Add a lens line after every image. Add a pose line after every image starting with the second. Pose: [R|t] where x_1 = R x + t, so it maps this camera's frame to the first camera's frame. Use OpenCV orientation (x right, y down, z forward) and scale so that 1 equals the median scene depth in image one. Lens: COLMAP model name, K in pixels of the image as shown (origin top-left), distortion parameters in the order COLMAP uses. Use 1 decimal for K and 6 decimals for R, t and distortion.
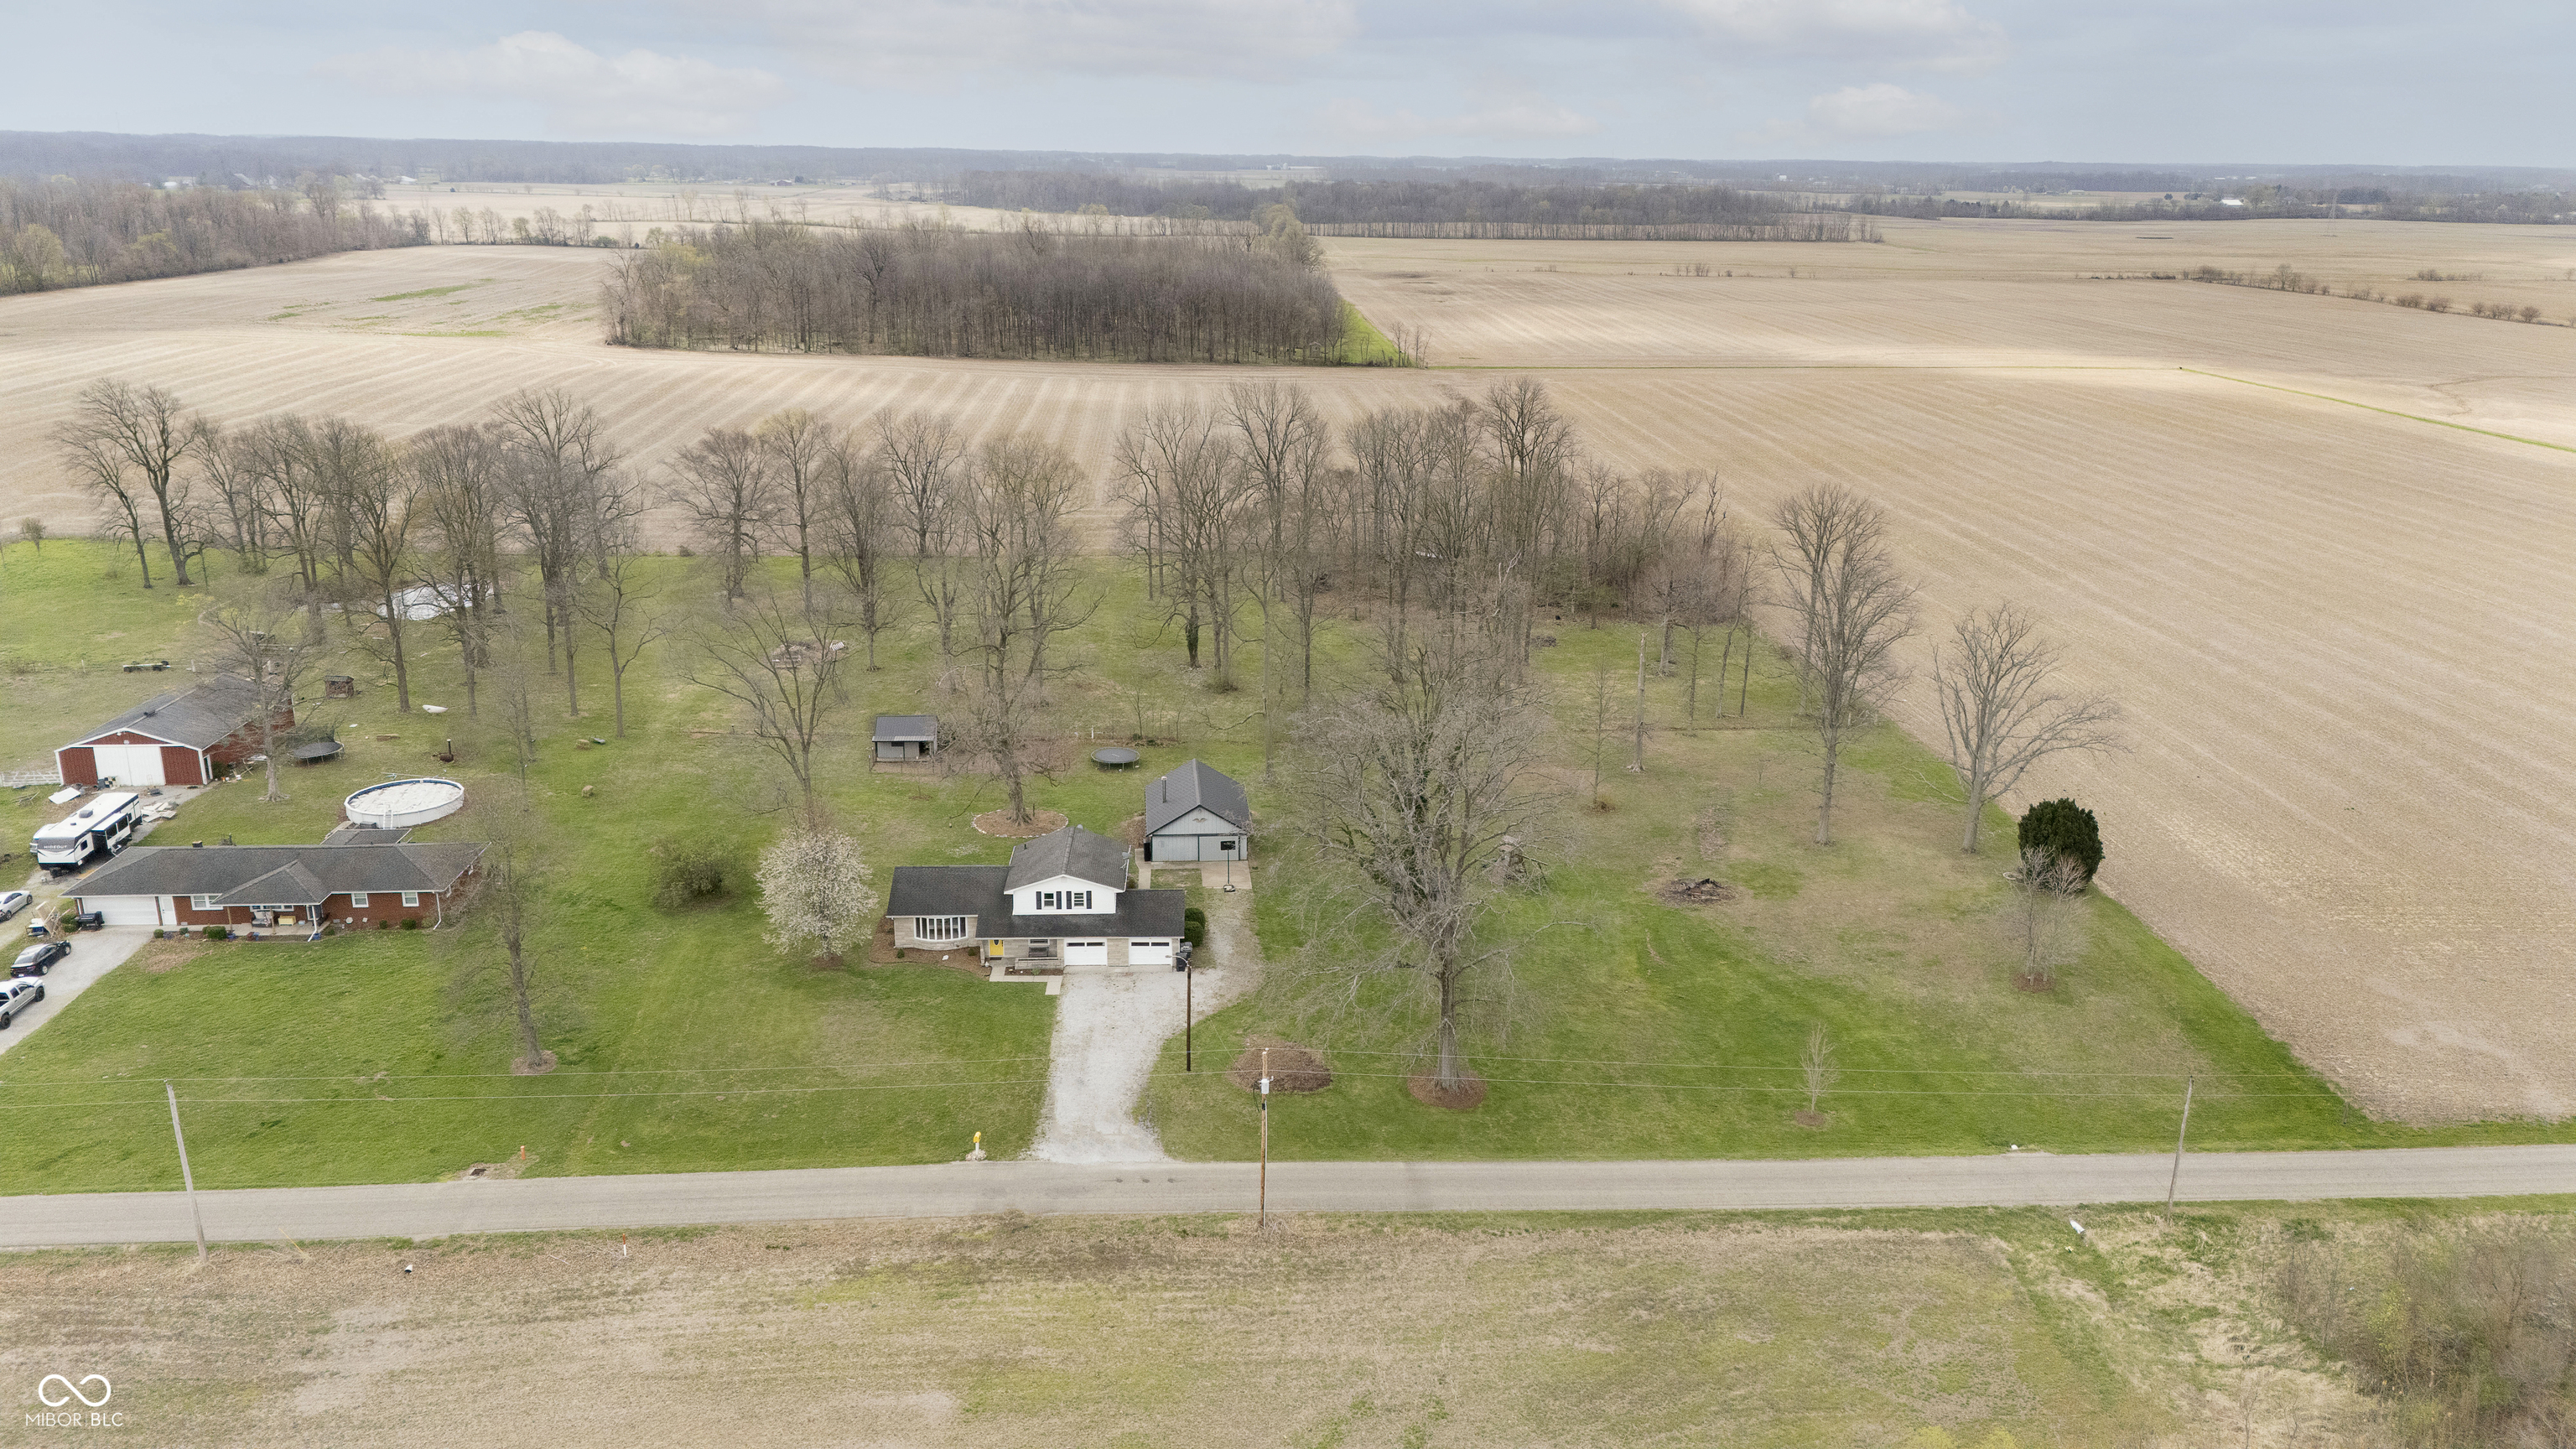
lens RADIAL K [[1882.4, 0, 1296.0], [0, 1882.4, 723.5], [0, 0, 1]] dist [0.071071, -0.067616]
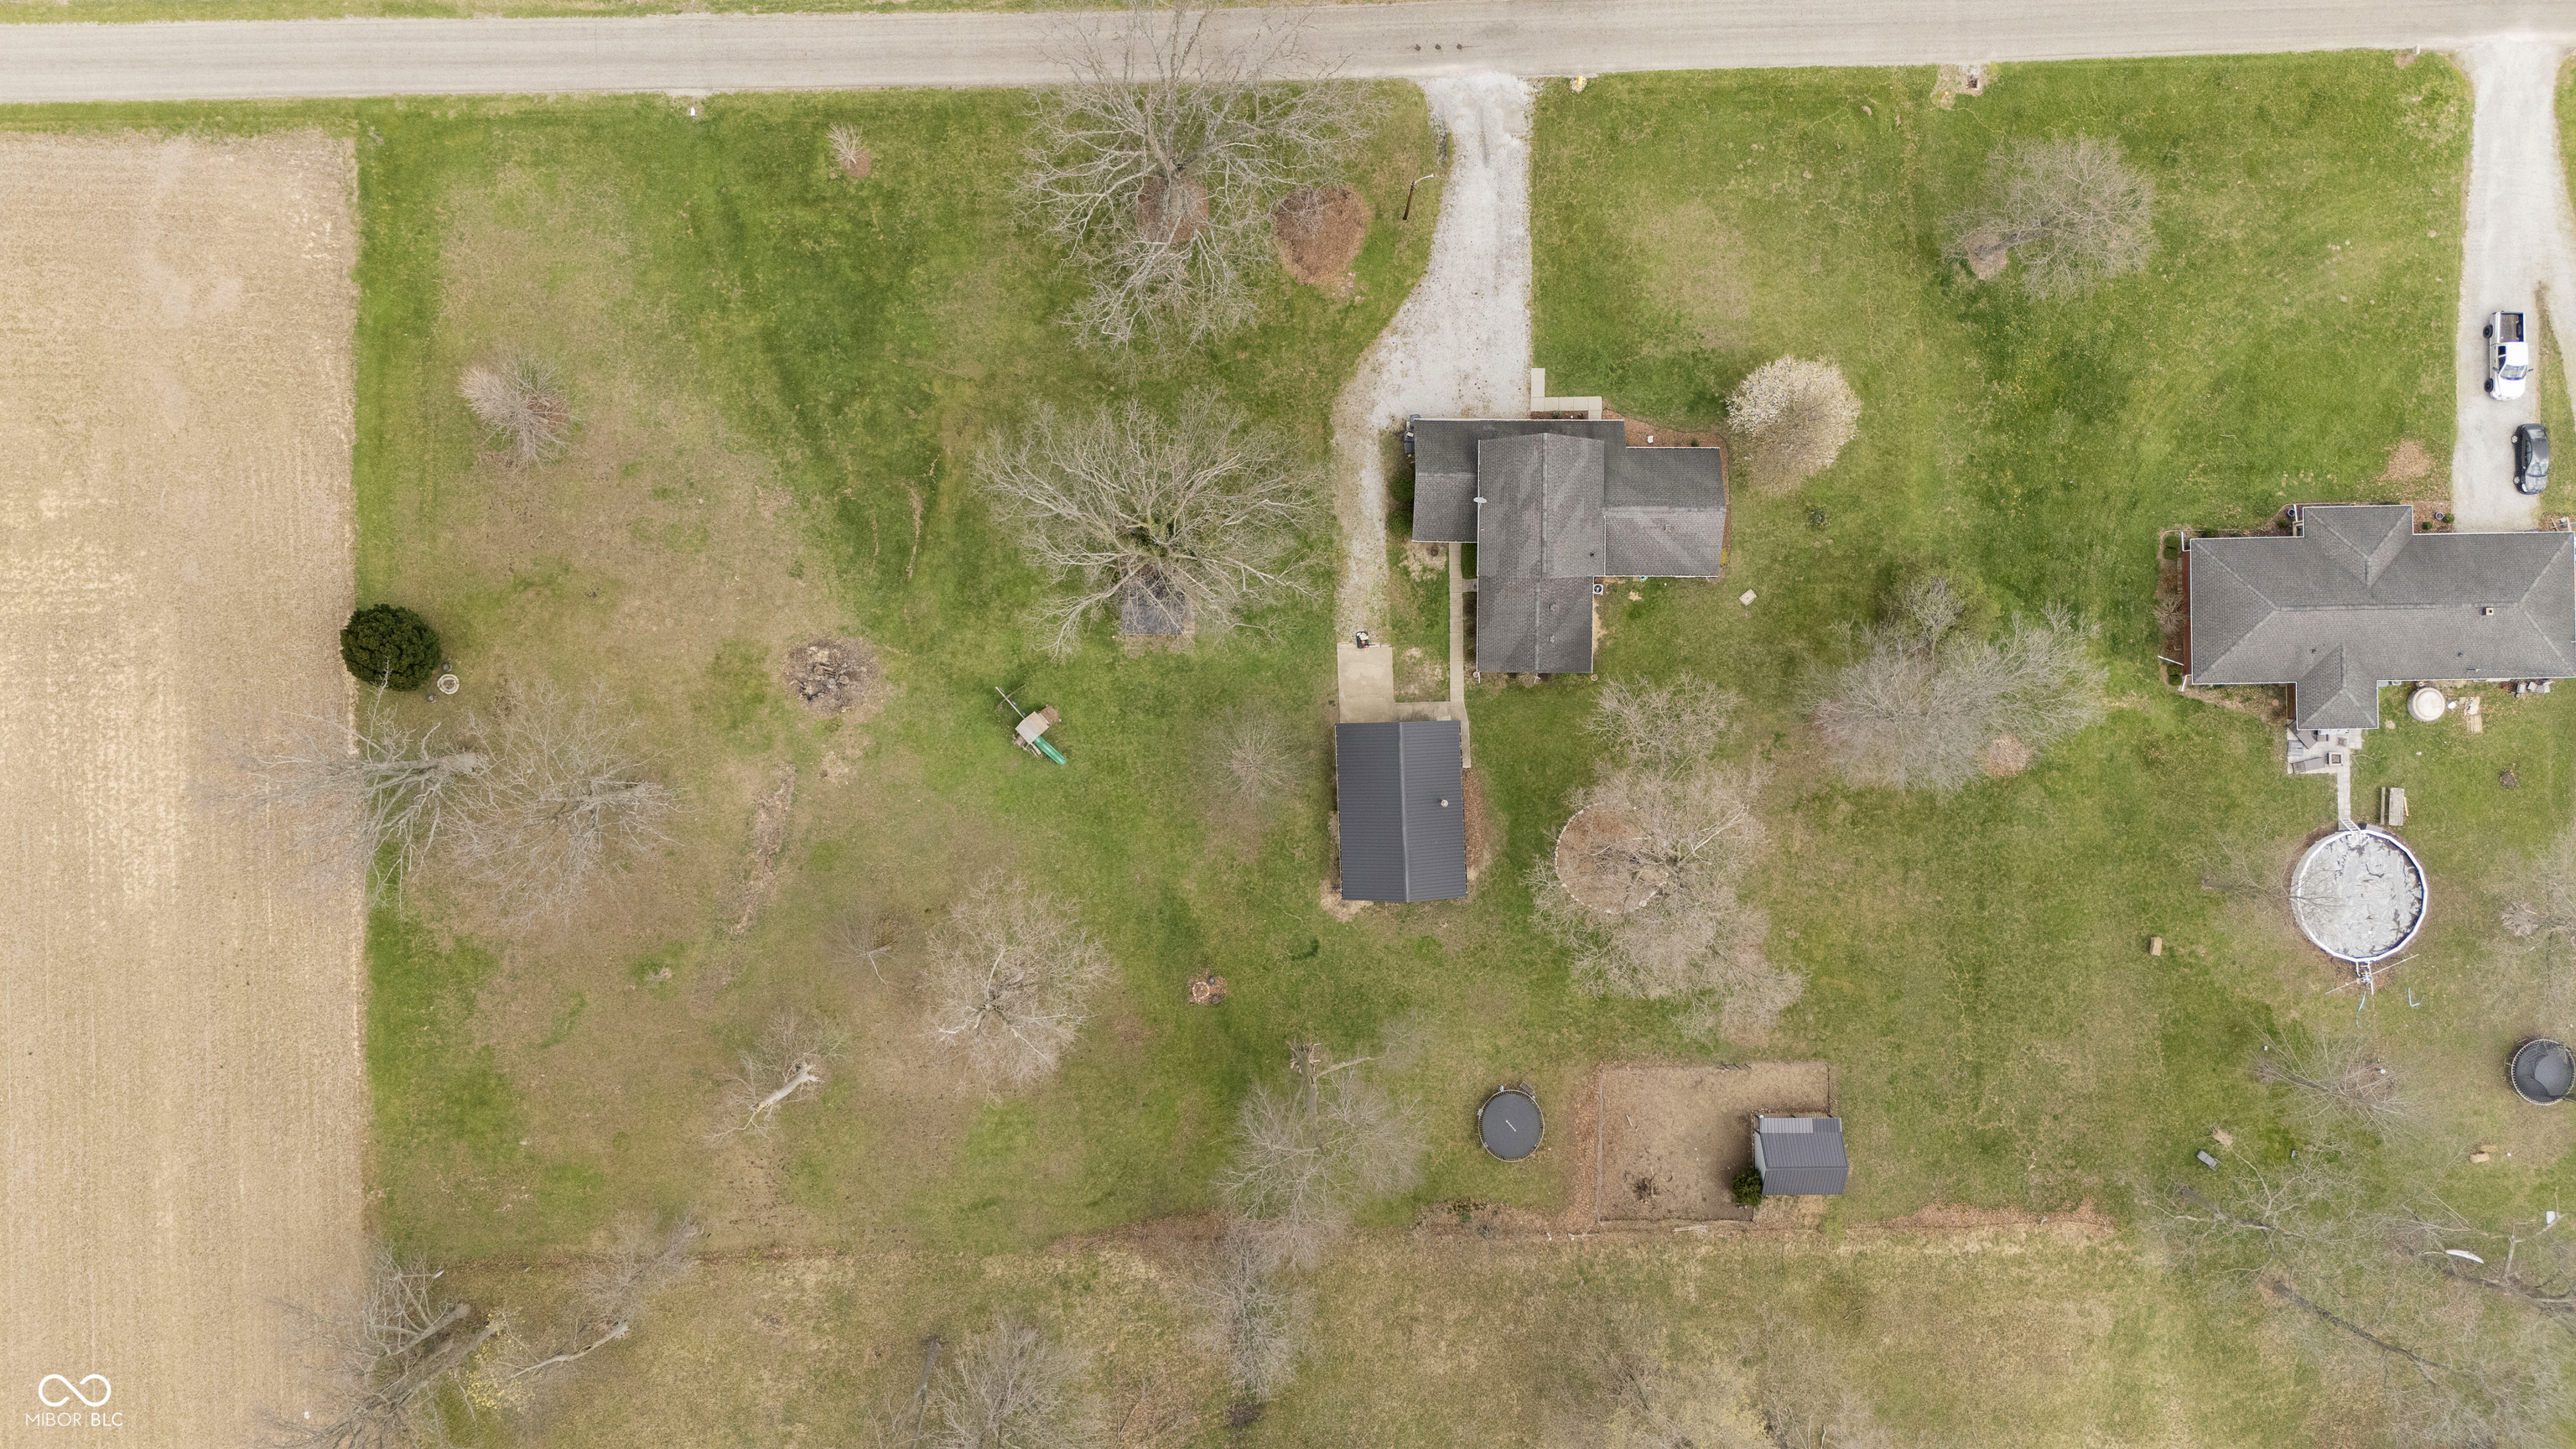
lens RADIAL K [[1882.4, 0, 1301.0], [0, 1882.4, 725.4], [0, 0, 1]] dist [0.071071, -0.067616]
pose [[-0.998409, -0.046735, -0.031555, 0.023051], [-0.016266, -0.297128, 0.954699, -0.869109], [-0.053993, 0.953693, 0.295895, 0.859350]]
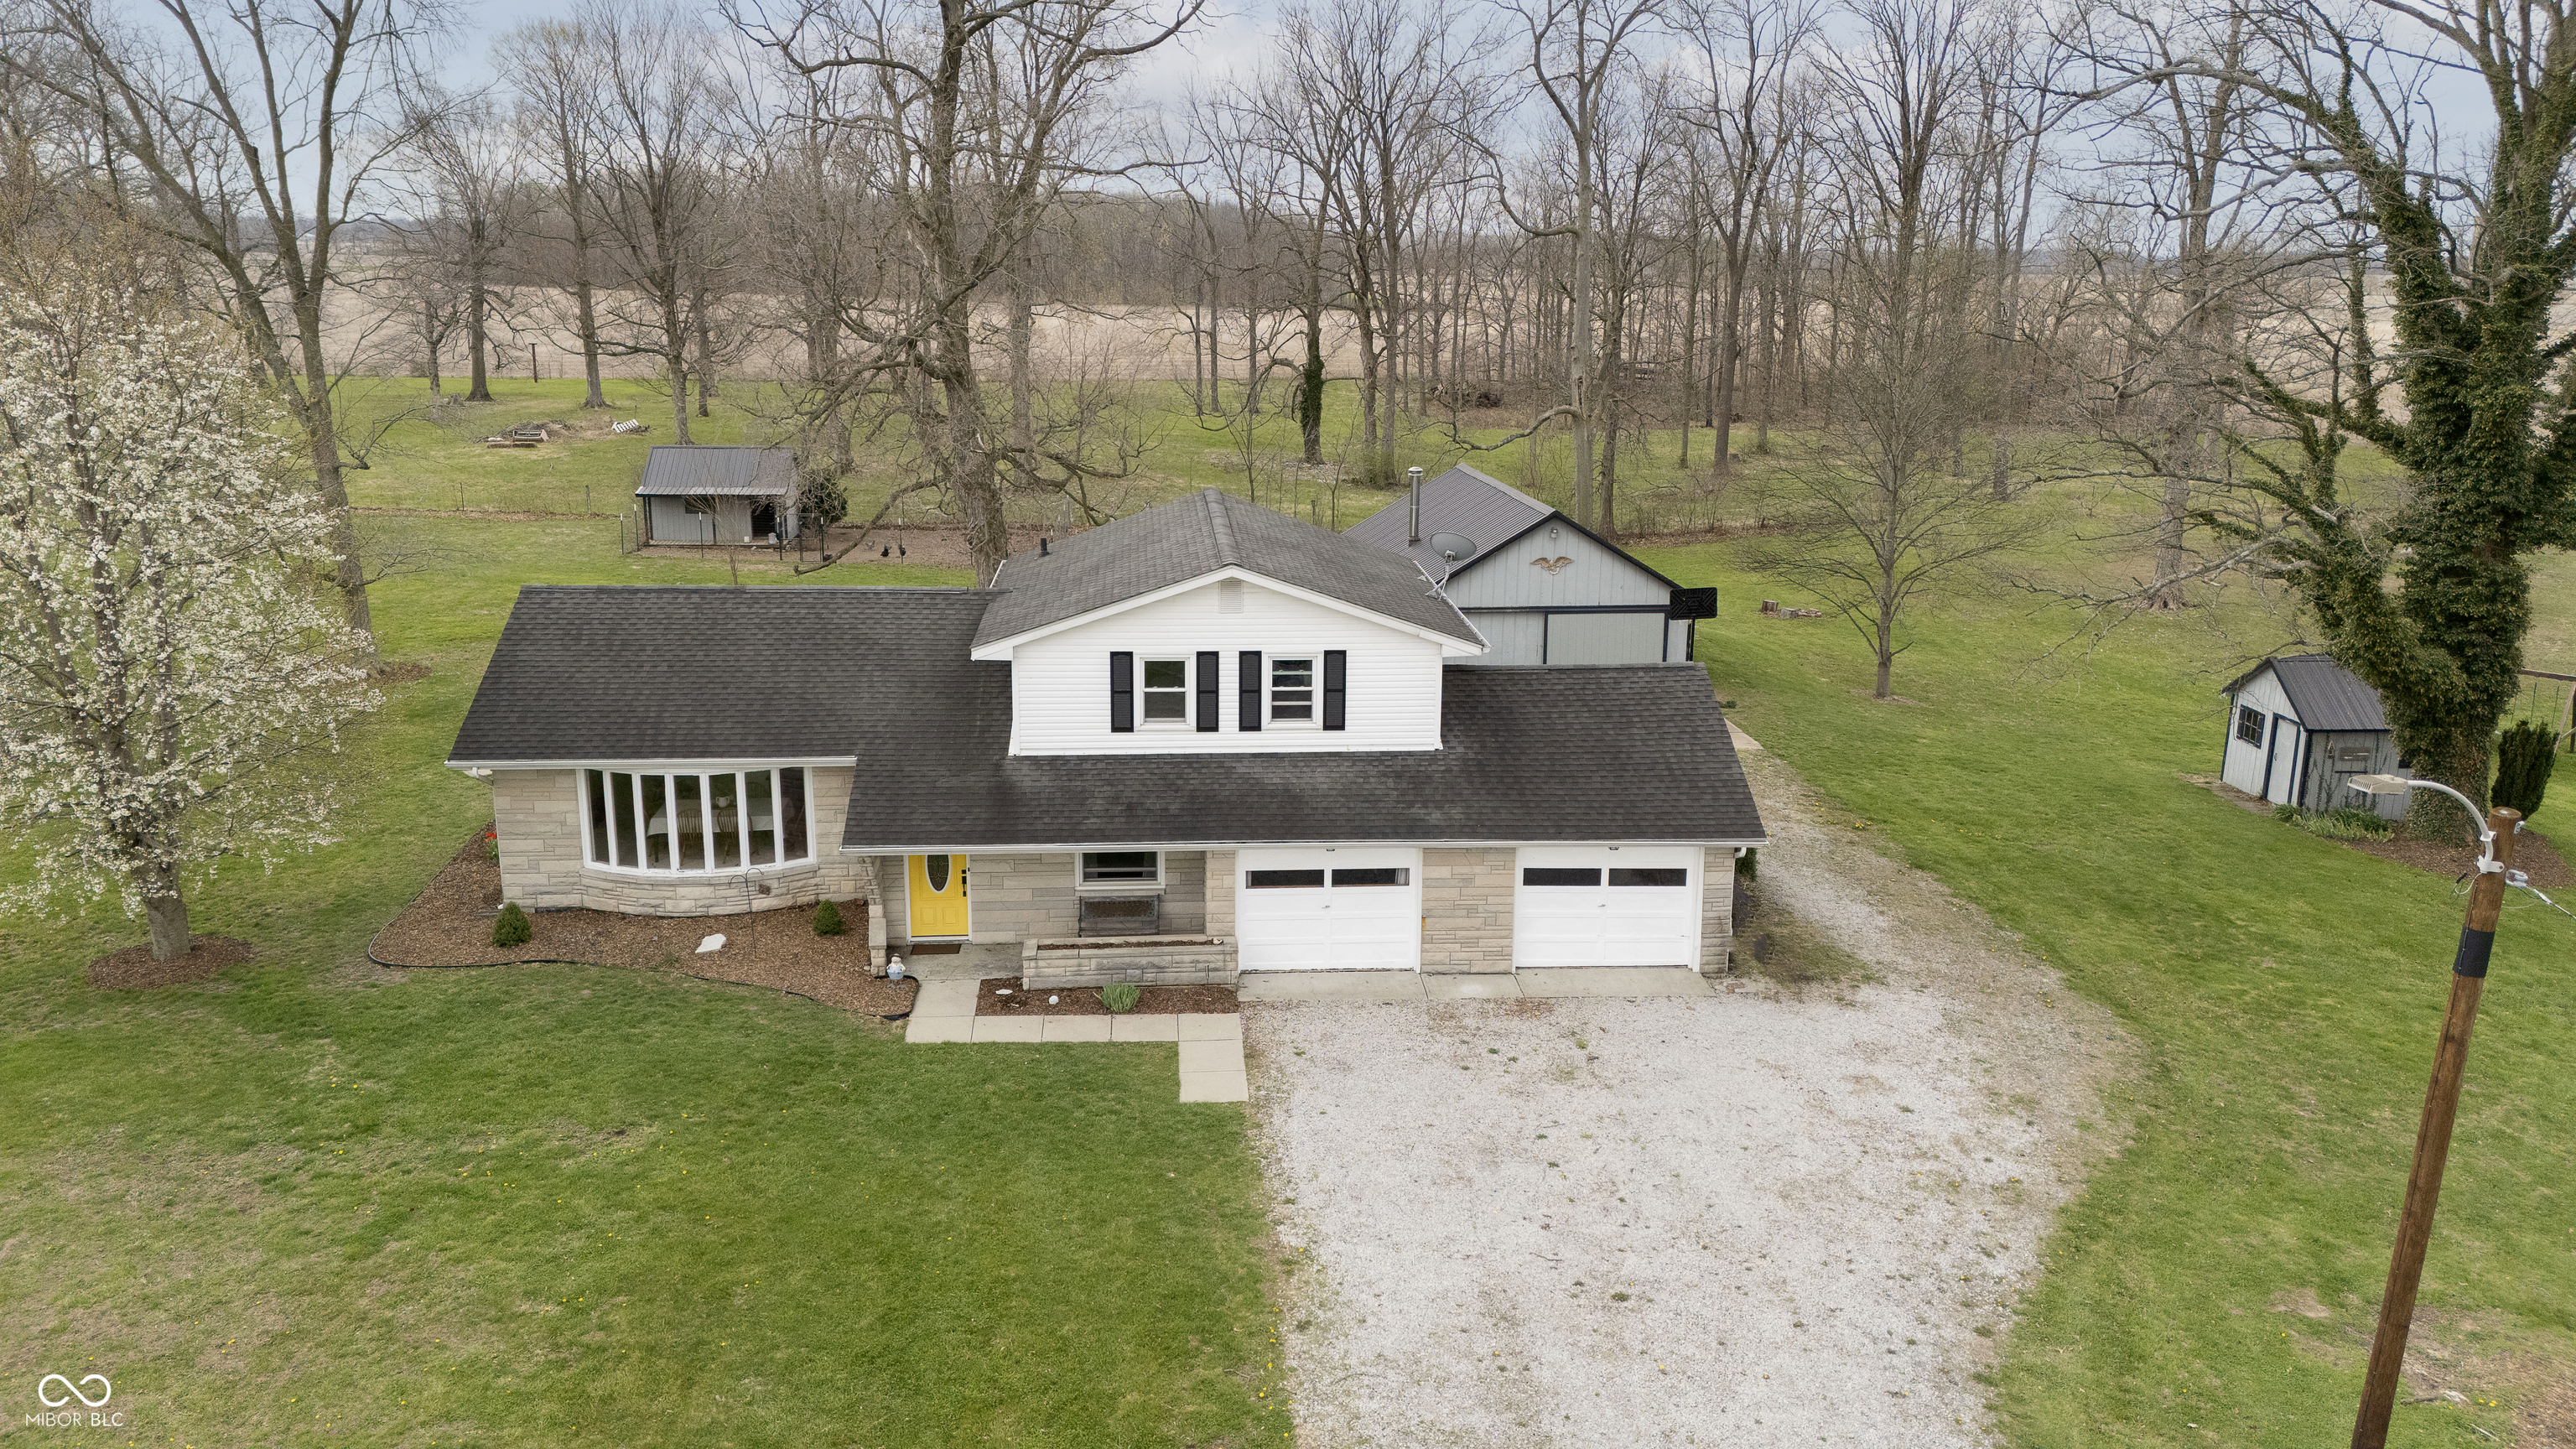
lens RADIAL K [[1882.4, 0, 1283.4], [0, 1882.4, 729.7], [0, 0, 1]] dist [0.071071, -0.067616]
pose [[0.999624, -0.008922, 0.025911, -0.122666], [0.010078, 0.998942, -0.044860, 0.109163], [-0.025483, 0.045104, 0.998657, 0.769833]]
